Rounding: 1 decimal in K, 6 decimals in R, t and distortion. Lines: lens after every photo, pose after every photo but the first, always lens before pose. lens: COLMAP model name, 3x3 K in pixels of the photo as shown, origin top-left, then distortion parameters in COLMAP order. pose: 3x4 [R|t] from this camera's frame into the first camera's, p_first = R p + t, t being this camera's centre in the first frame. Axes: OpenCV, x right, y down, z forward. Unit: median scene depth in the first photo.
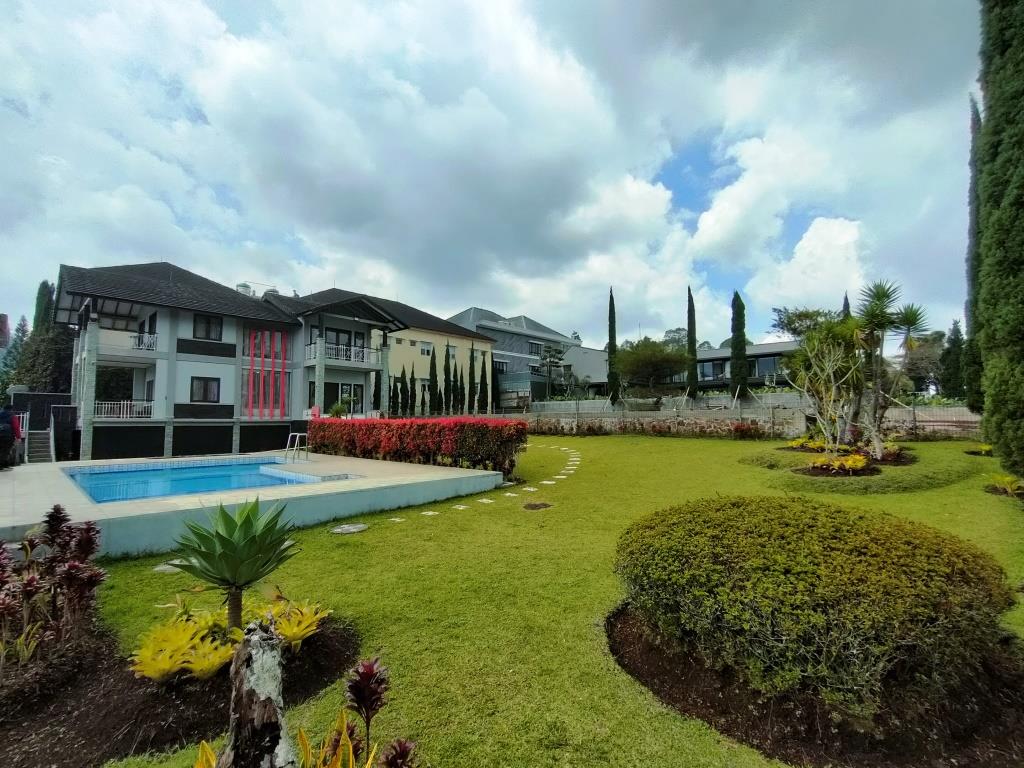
lens RADIAL K [[471.3, 0, 511.4], [0, 471.3, 387.5], [0, 0, 1]] dist [-0.001563, 0.002441]
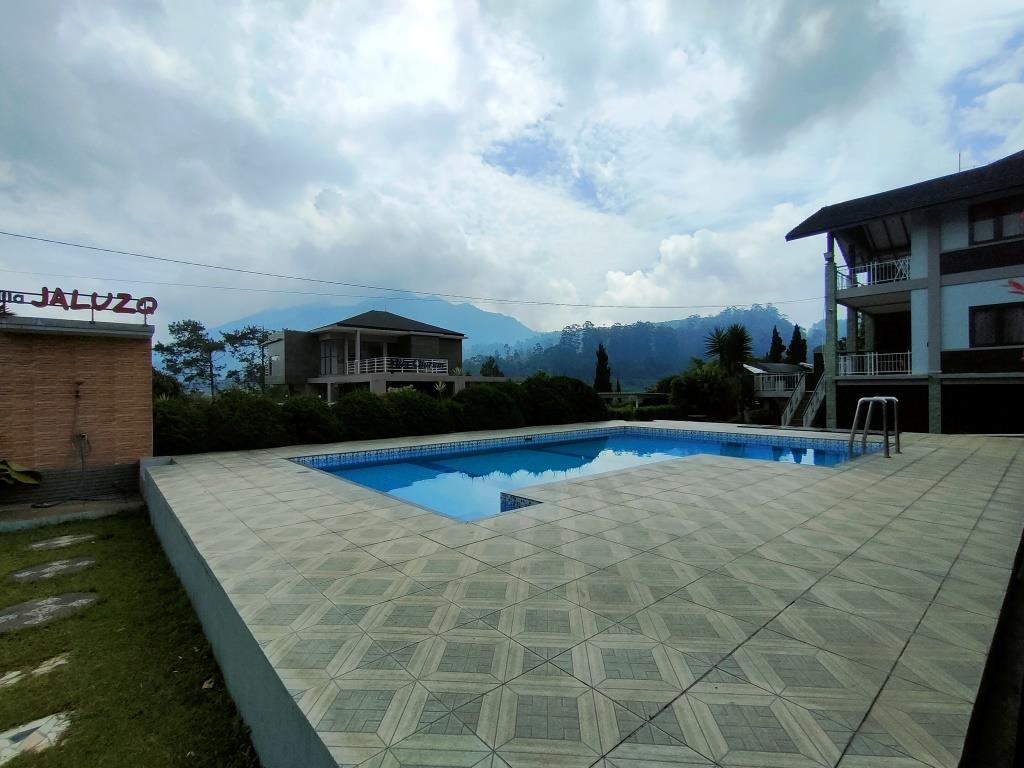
lens RADIAL K [[471.3, 0, 513.0], [0, 471.3, 389.3], [0, 0, 1]] dist [-0.001563, 0.002441]
pose [[-0.100022, 0.003079, -0.994980, 0.012879], [0.079967, 0.996785, -0.004954, 0.037828], [0.991767, -0.080061, -0.099946, 0.410030]]
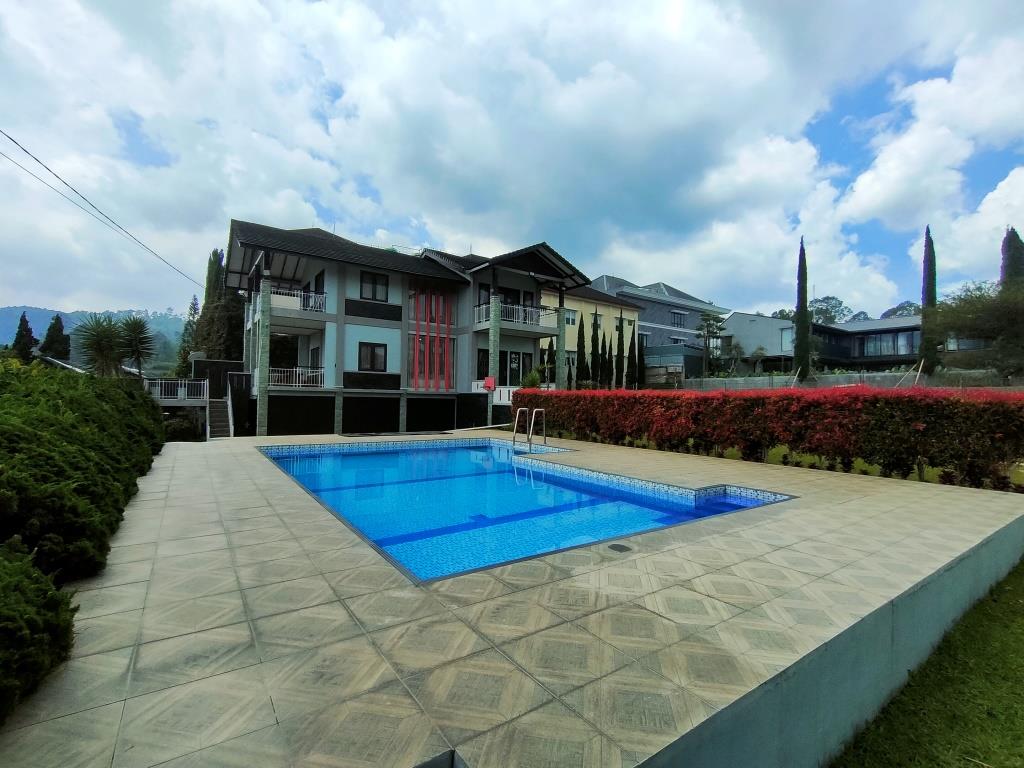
lens RADIAL K [[471.3, 0, 516.3], [0, 471.3, 386.0], [0, 0, 1]] dist [-0.001563, 0.002441]
pose [[0.978957, 0.012529, -0.203681, -0.187845], [-0.003789, 0.999057, 0.043243, 0.018832], [0.204031, -0.041561, 0.978082, 0.168551]]
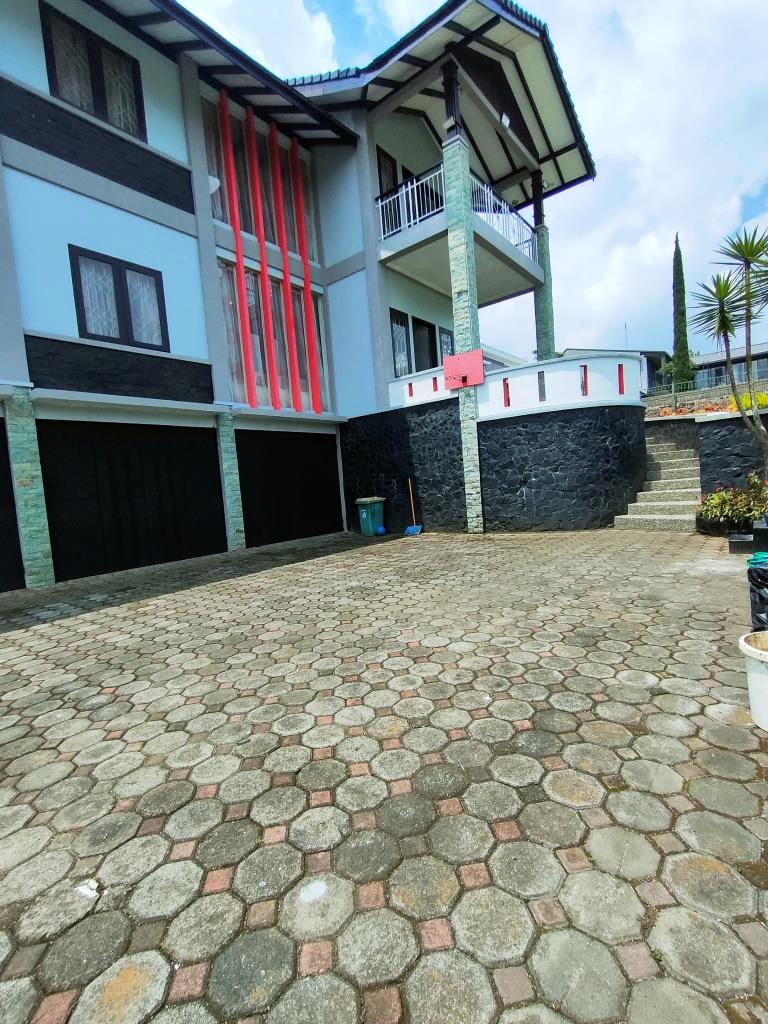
lens RADIAL K [[471.3, 0, 393.1], [0, 471.3, 513.5], [0, 0, 1]] dist [-0.001563, 0.002441]
pose [[0.993342, -0.082926, 0.079972, -0.483829], [0.071917, 0.988653, 0.131883, 0.101996], [-0.090001, -0.125254, 0.988034, 0.634647]]
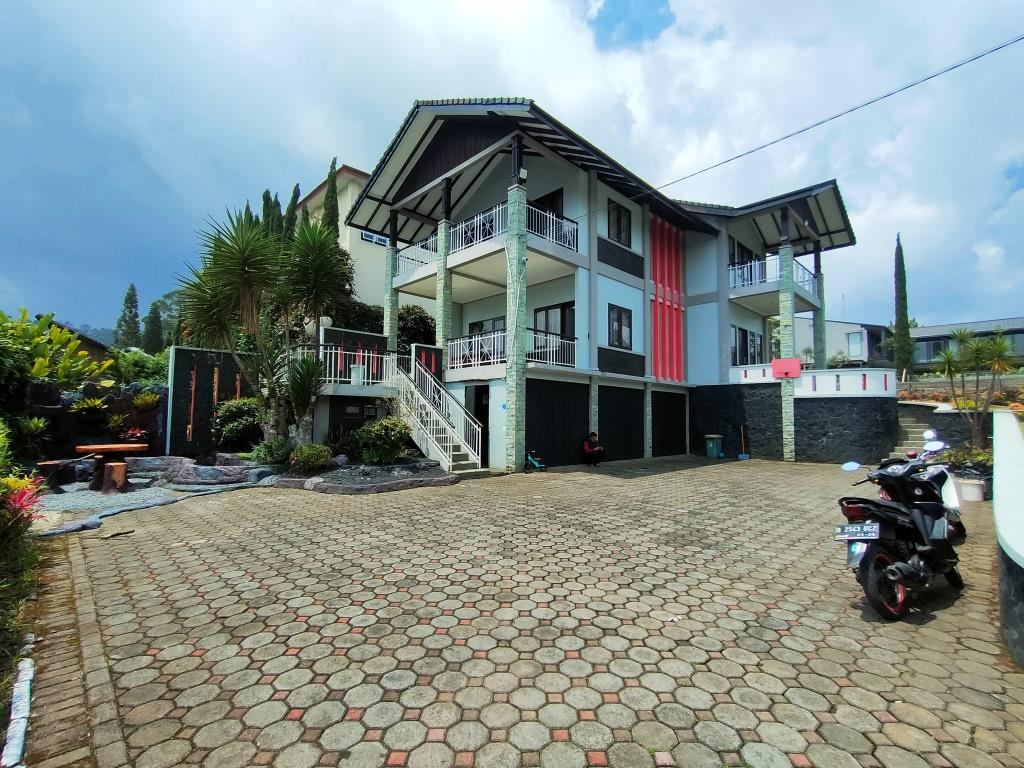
lens RADIAL K [[471.3, 0, 516.0], [0, 471.3, 389.1], [0, 0, 1]] dist [-0.001563, 0.002441]
pose [[0.999287, 0.008049, -0.036882, -0.710997], [-0.007746, 0.999935, 0.008352, 0.073876], [0.036947, -0.008060, 0.999285, 0.374406]]
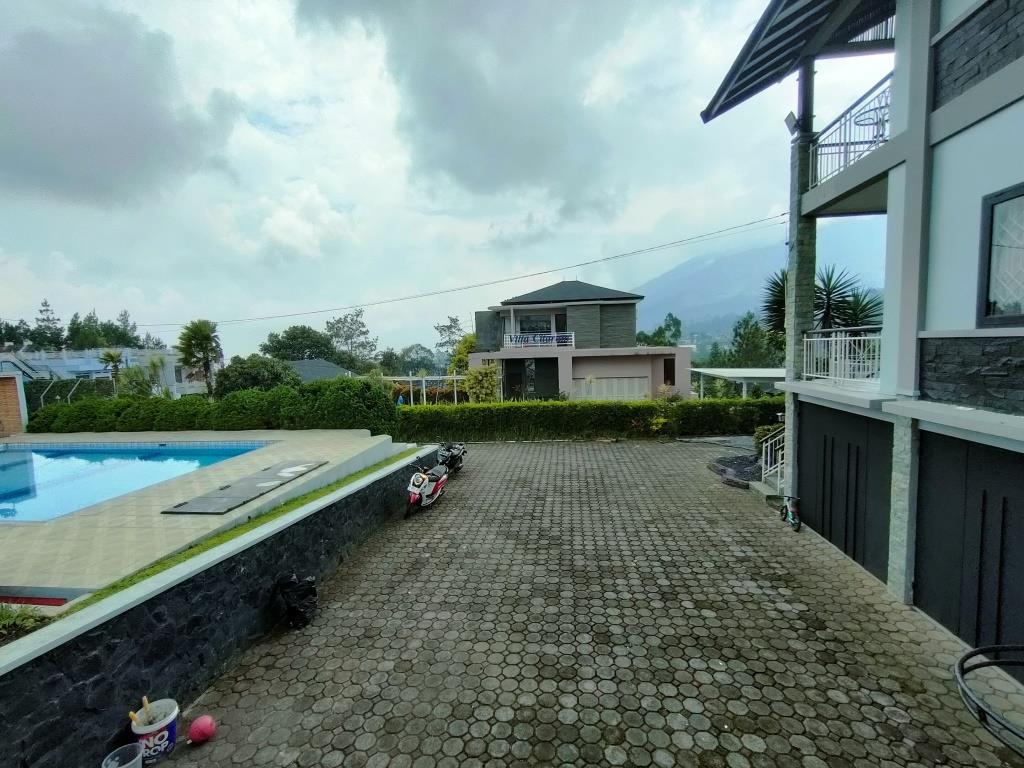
lens RADIAL K [[471.3, 0, 510.6], [0, 471.3, 388.3], [0, 0, 1]] dist [-0.001563, 0.002441]
pose [[-0.806256, 0.080692, -0.586038, -0.364129], [0.077771, 0.996513, 0.030215, 0.032758], [0.586433, -0.021216, -0.809720, 0.960362]]
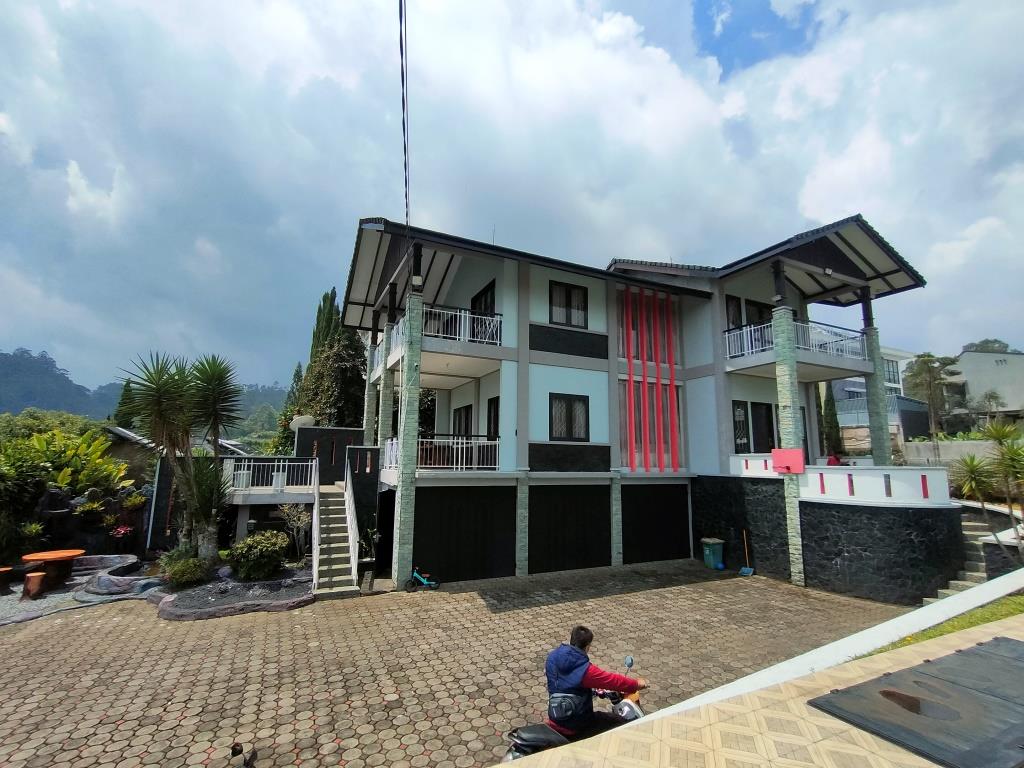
lens RADIAL K [[471.3, 0, 517.3], [0, 471.3, 387.8], [0, 0, 1]] dist [-0.001563, 0.002441]
pose [[0.934677, -0.043883, -0.352779, -0.481370], [0.013310, 0.995976, -0.088630, 0.017098], [0.355248, 0.078145, 0.931500, 0.444306]]
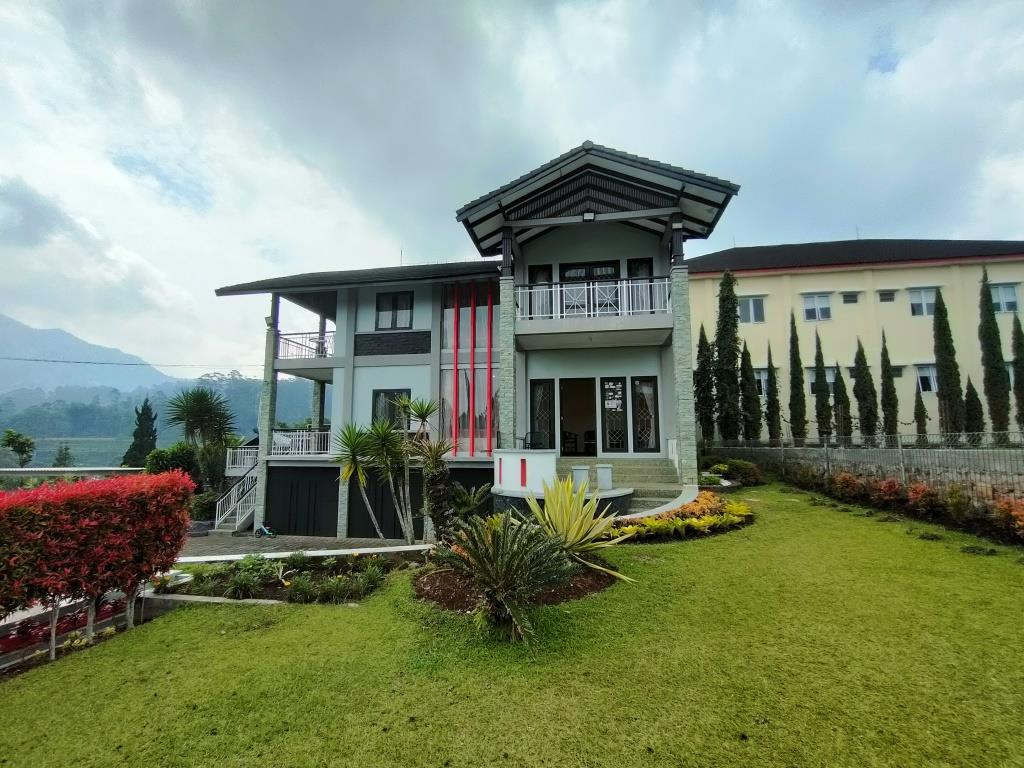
lens RADIAL K [[471.3, 0, 511.4], [0, 471.3, 384.6], [0, 0, 1]] dist [-0.001563, 0.002441]
pose [[0.544159, -0.108346, -0.831957, -0.037045], [0.060453, 0.994112, -0.089923, 0.035837], [0.836801, -0.001362, 0.547505, 0.742273]]
